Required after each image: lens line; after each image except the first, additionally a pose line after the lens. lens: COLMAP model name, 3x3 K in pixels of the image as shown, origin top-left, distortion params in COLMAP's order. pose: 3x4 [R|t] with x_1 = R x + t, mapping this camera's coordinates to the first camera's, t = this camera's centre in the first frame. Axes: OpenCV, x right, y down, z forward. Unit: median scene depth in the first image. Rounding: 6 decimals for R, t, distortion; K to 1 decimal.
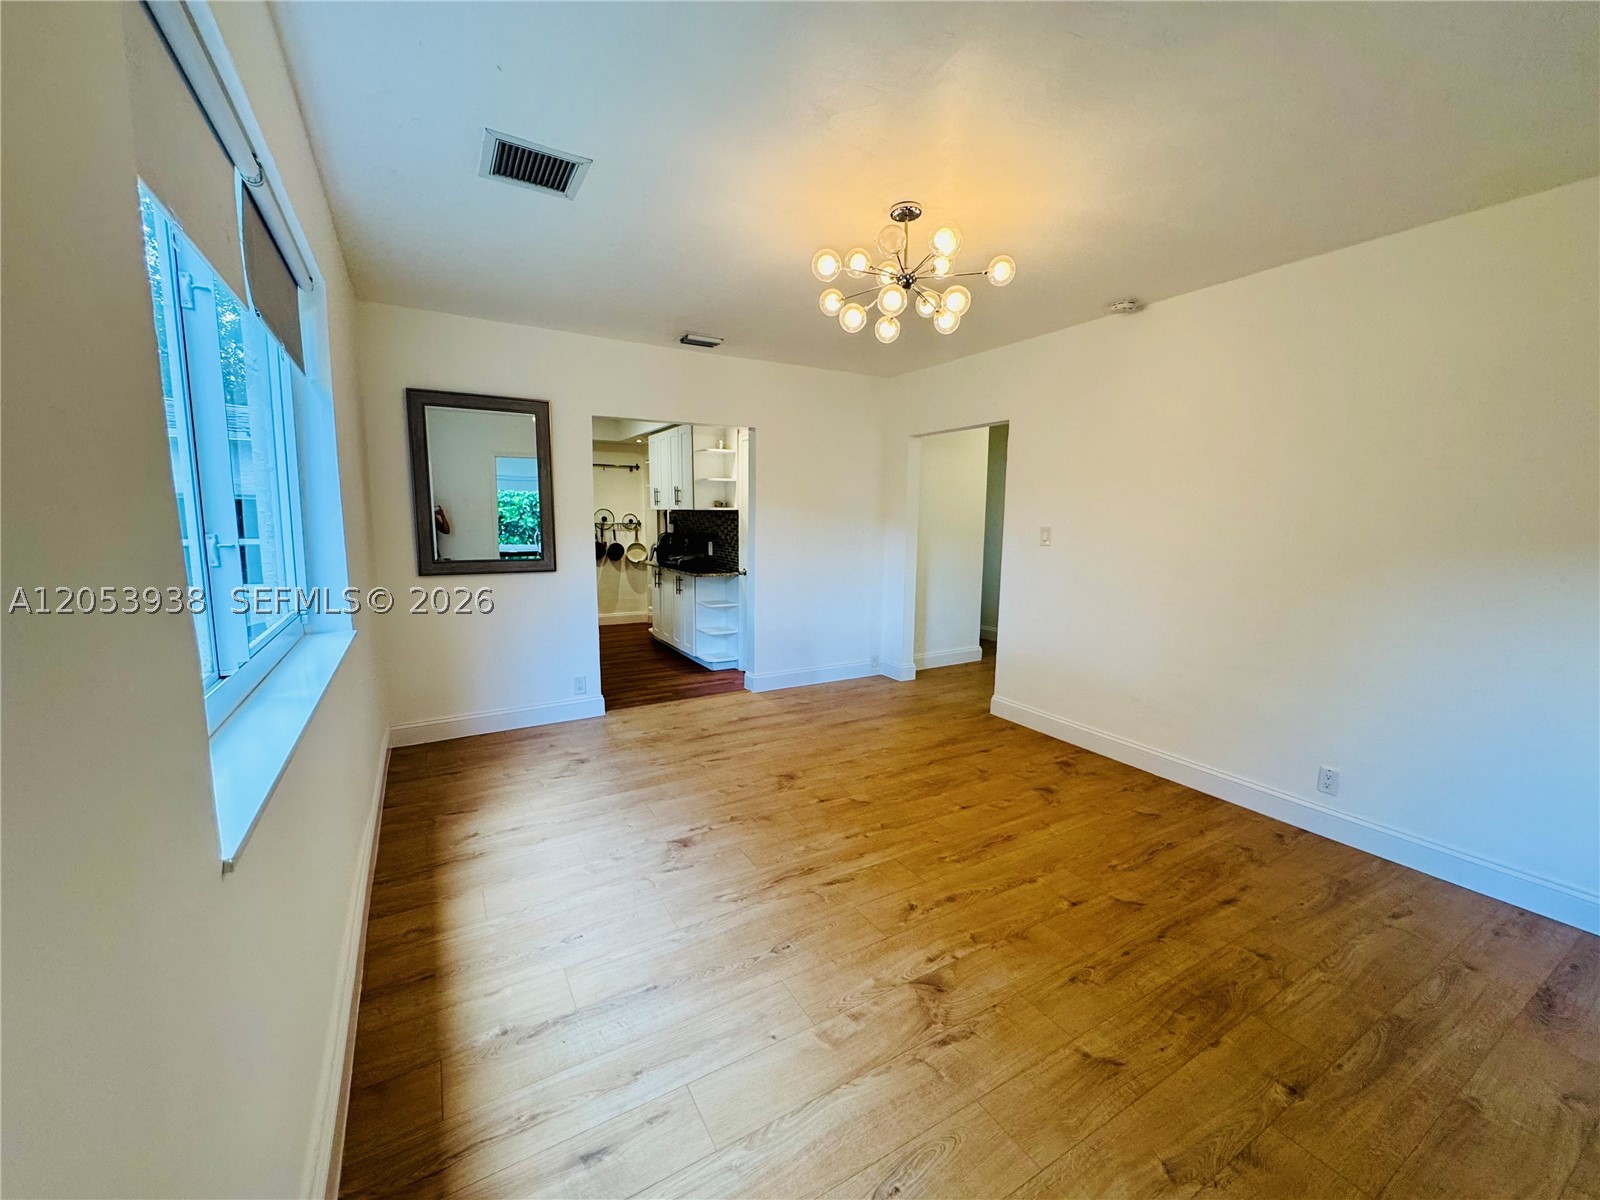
lens RADIAL K [[639.4, 0, 801.7], [0, 639.4, 599.5], [0, 0, 1]] dist [-0.003946, 0.000287]
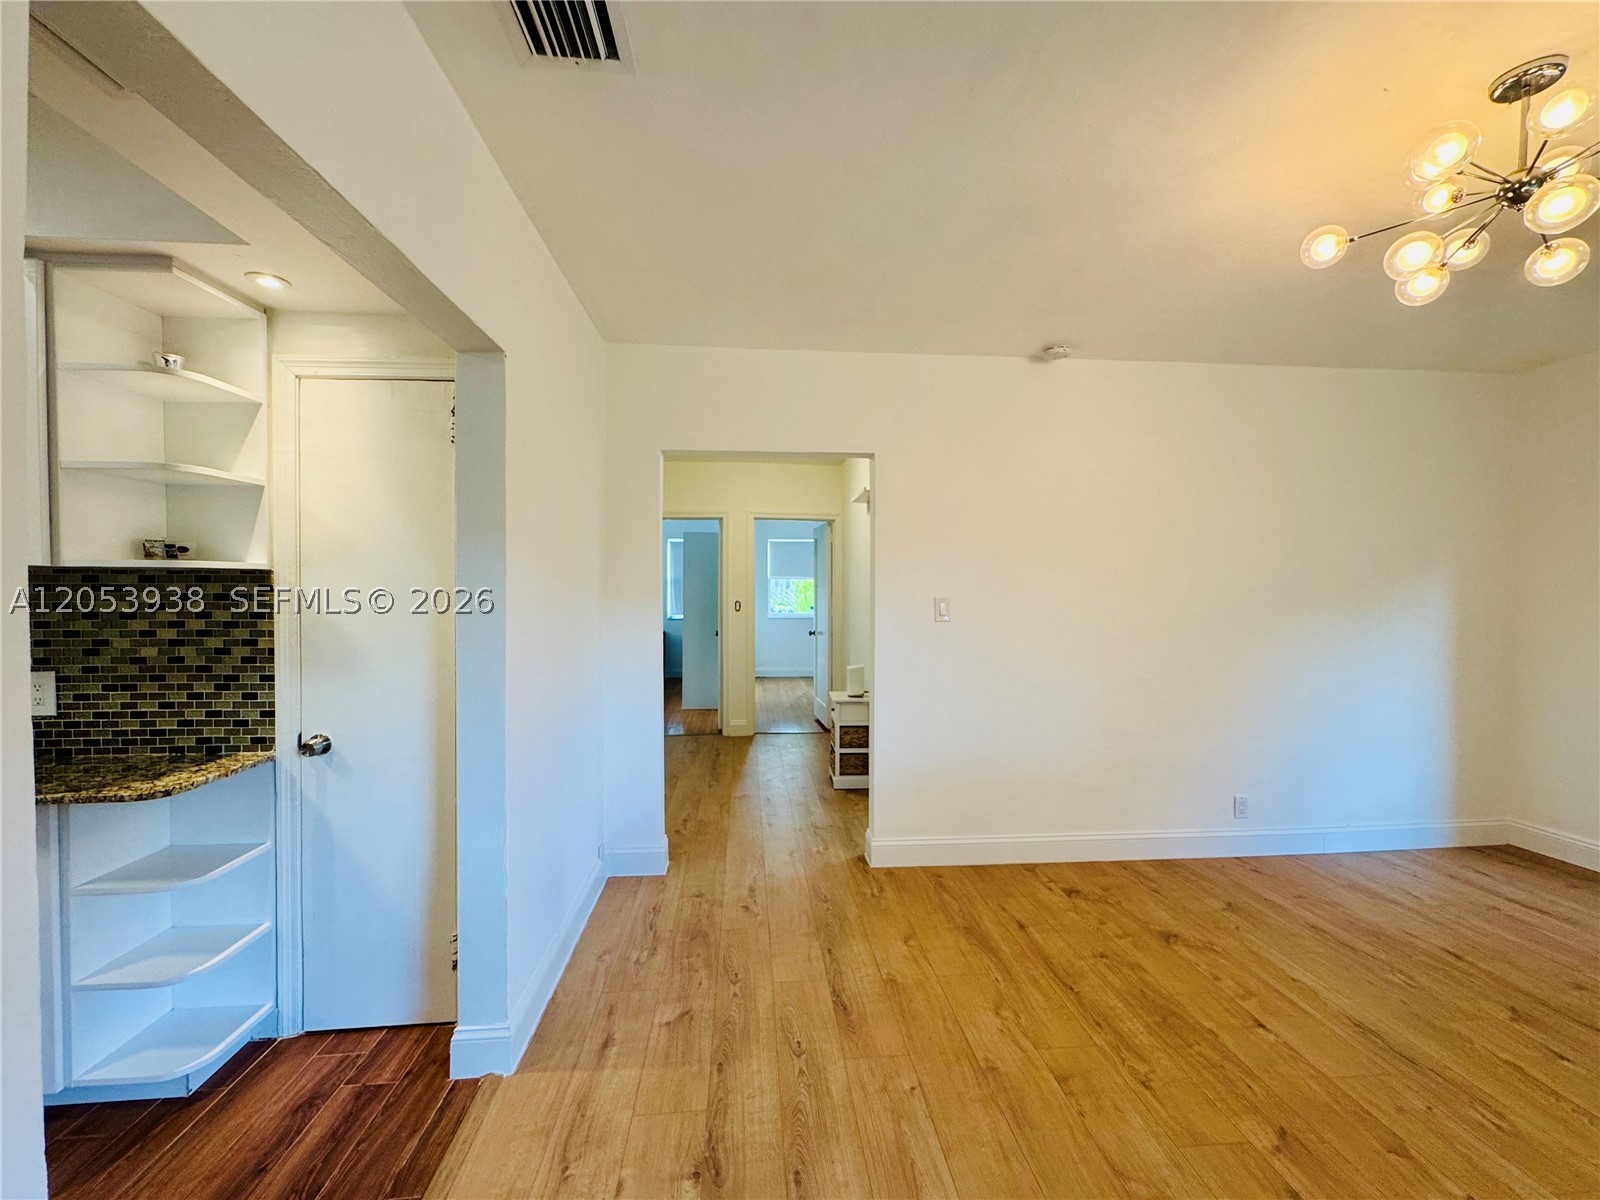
lens RADIAL K [[639.4, 0, 801.7], [0, 639.4, 599.5], [0, 0, 1]] dist [-0.003946, 0.000287]
pose [[0.427429, -0.023756, 0.903737, -0.446525], [0.121224, 0.992133, -0.031254, -0.121347], [-0.895885, 0.122913, 0.426946, 0.928655]]
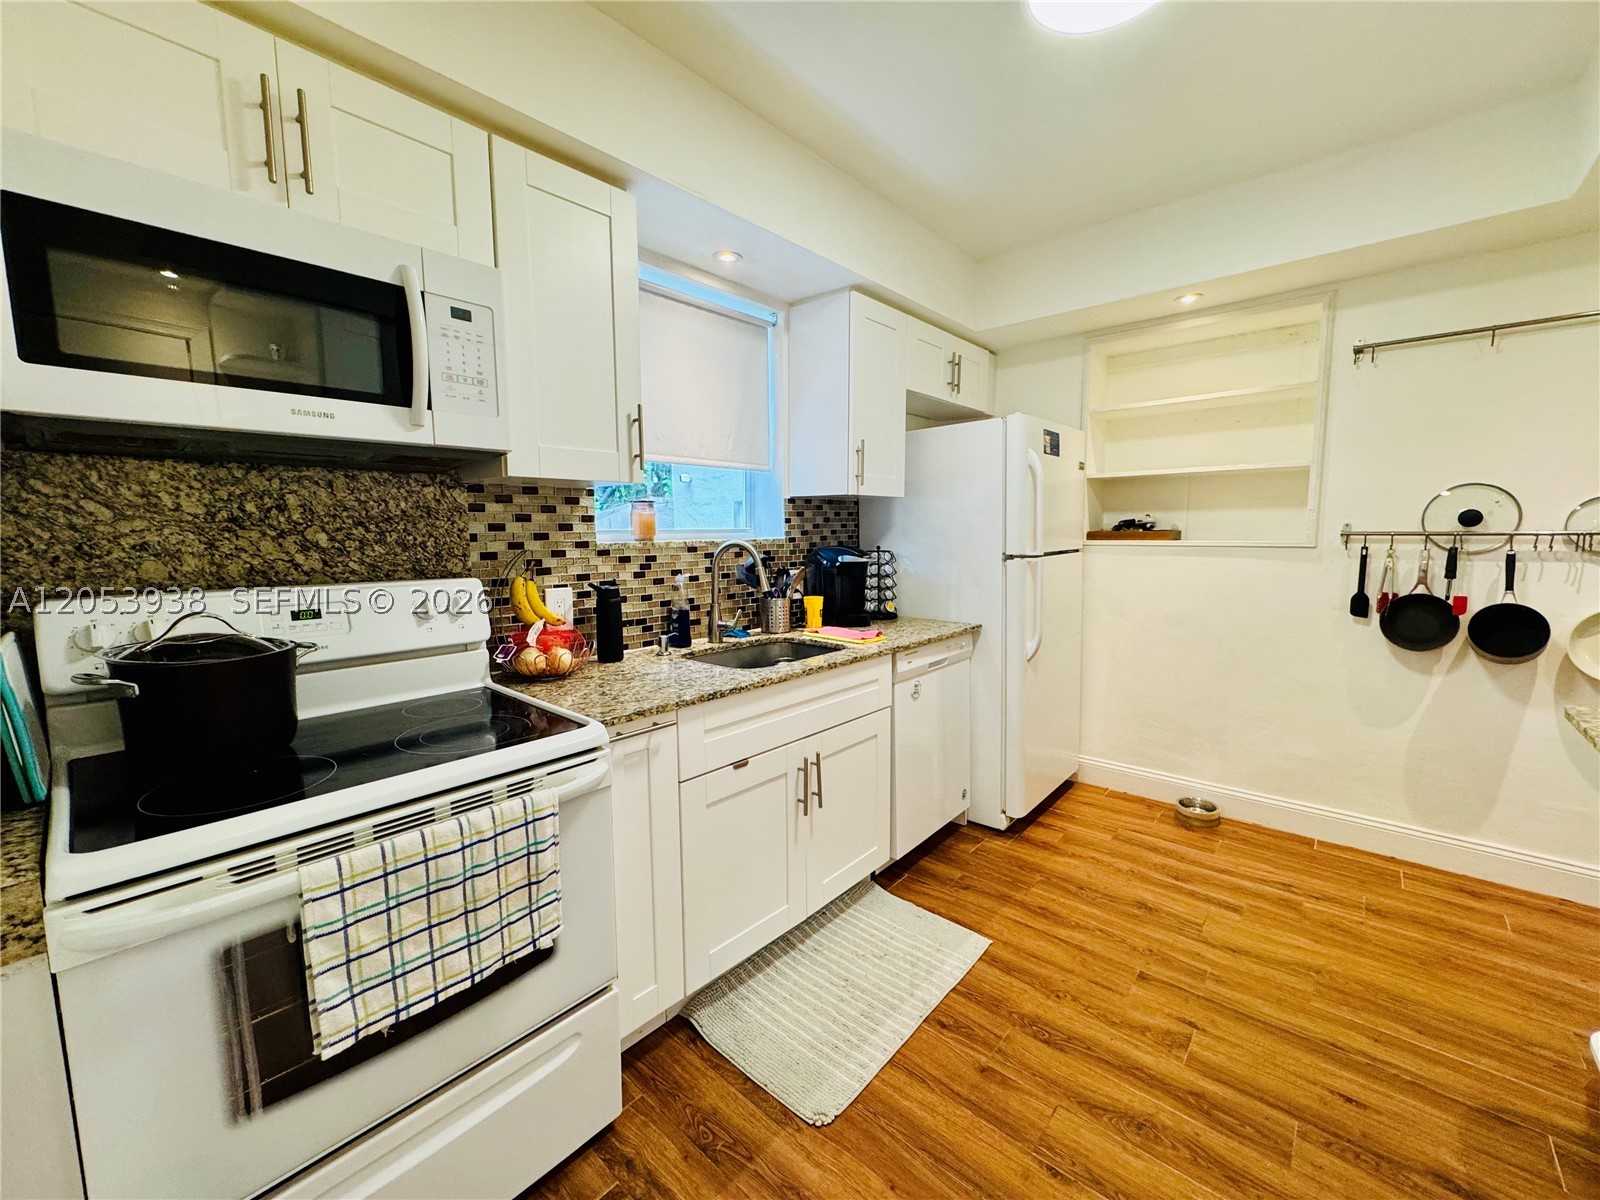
lens RADIAL K [[639.4, 0, 801.7], [0, 639.4, 599.5], [0, 0, 1]] dist [-0.003946, 0.000287]
pose [[0.307355, 0.088406, -0.947479, -0.267723], [-0.111217, 0.992189, 0.056500, -0.153661], [0.945073, 0.088010, 0.314786, 1.340522]]
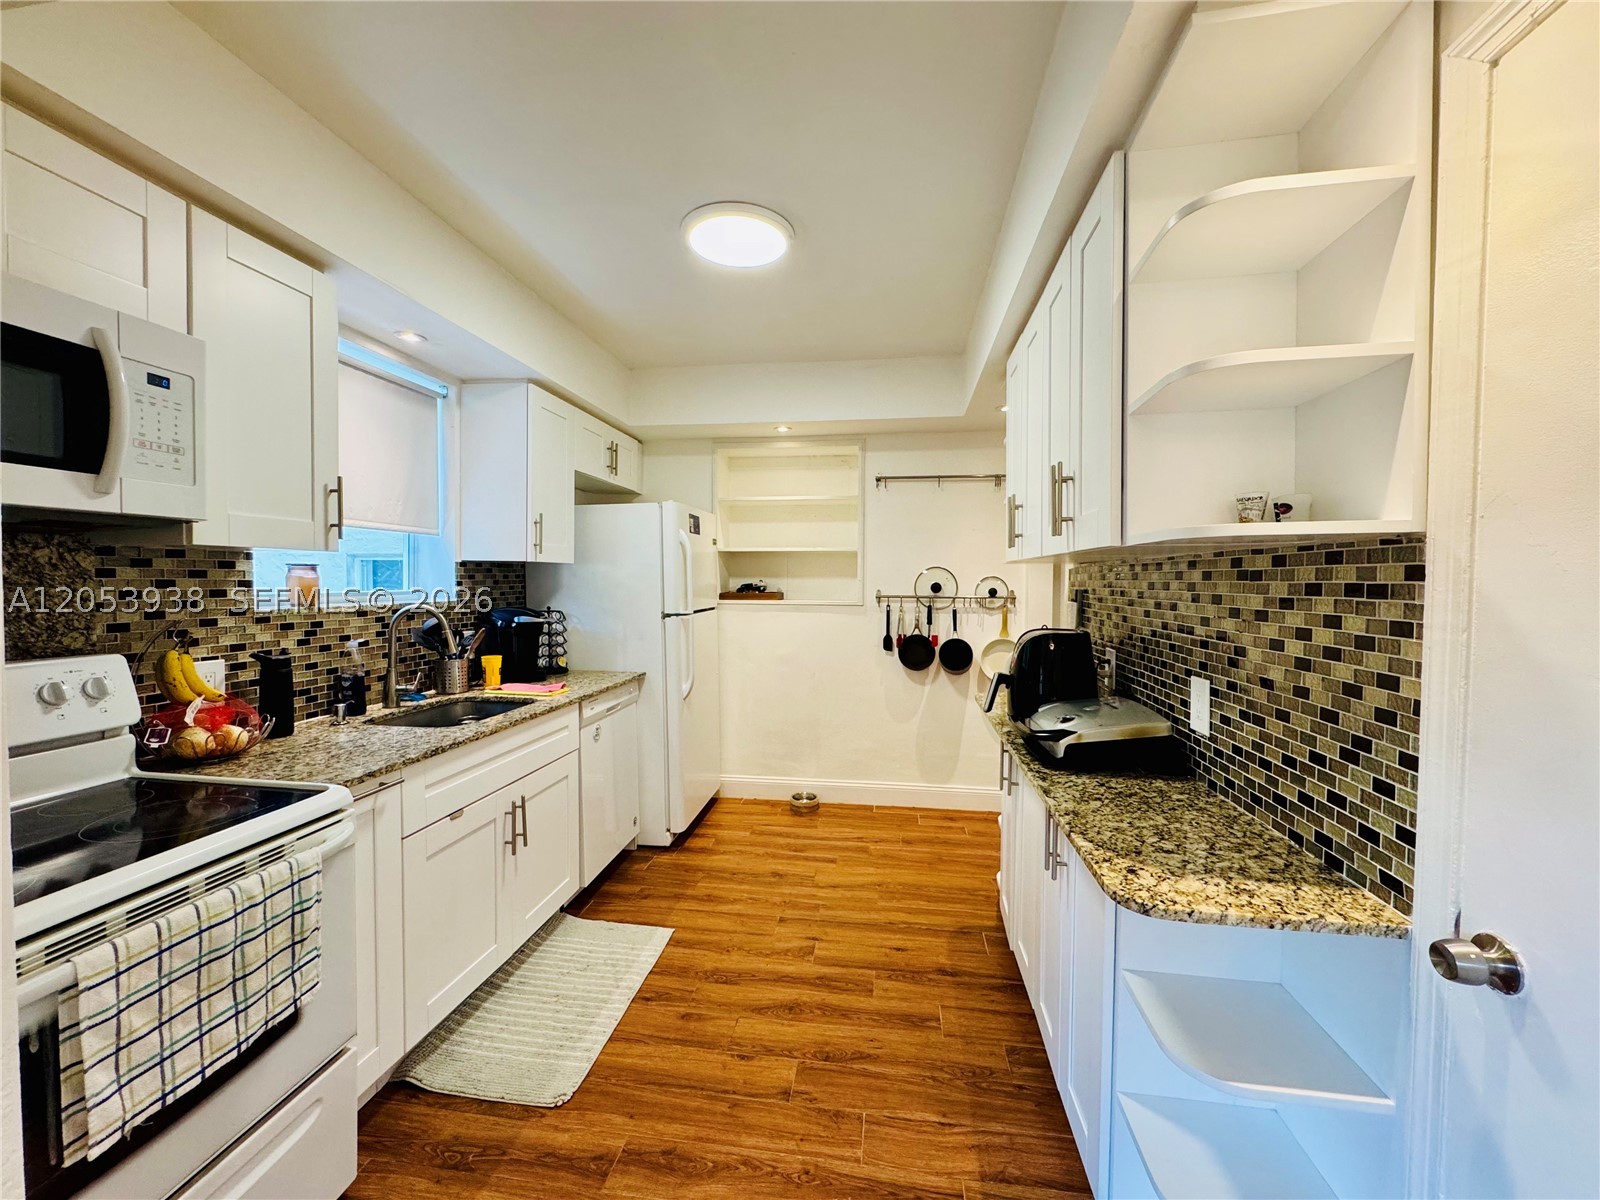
lens RADIAL K [[639.4, 0, 801.7], [0, 639.4, 599.5], [0, 0, 1]] dist [-0.003946, 0.000287]
pose [[0.779724, 0.010508, -0.626035, -0.186053], [-0.077061, 0.993868, -0.079297, -0.152629], [0.621363, 0.110072, 0.775753, 1.213297]]
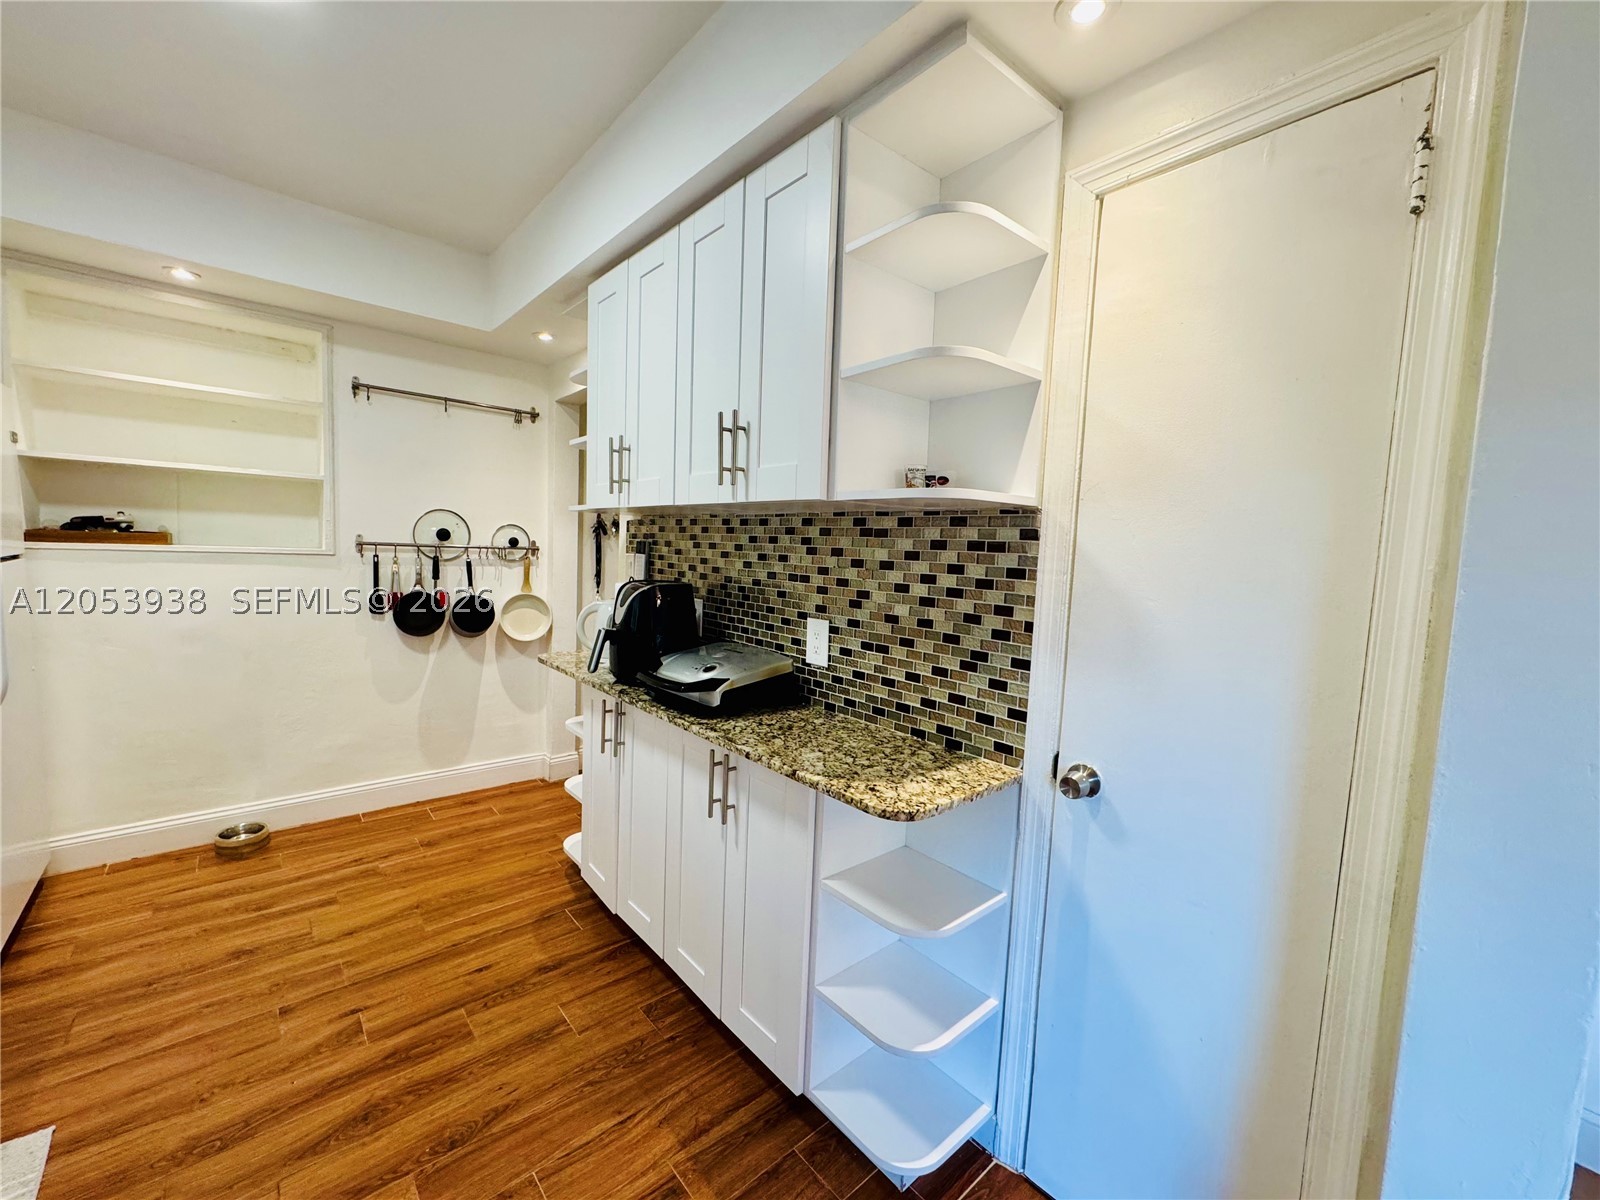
lens RADIAL K [[639.4, 0, 801.7], [0, 639.4, 599.5], [0, 0, 1]] dist [-0.003946, 0.000287]
pose [[0.982166, 0.014149, 0.187483, -0.351926], [-0.005509, 0.998902, -0.046525, -0.146644], [-0.187935, 0.044662, 0.981166, 1.224318]]
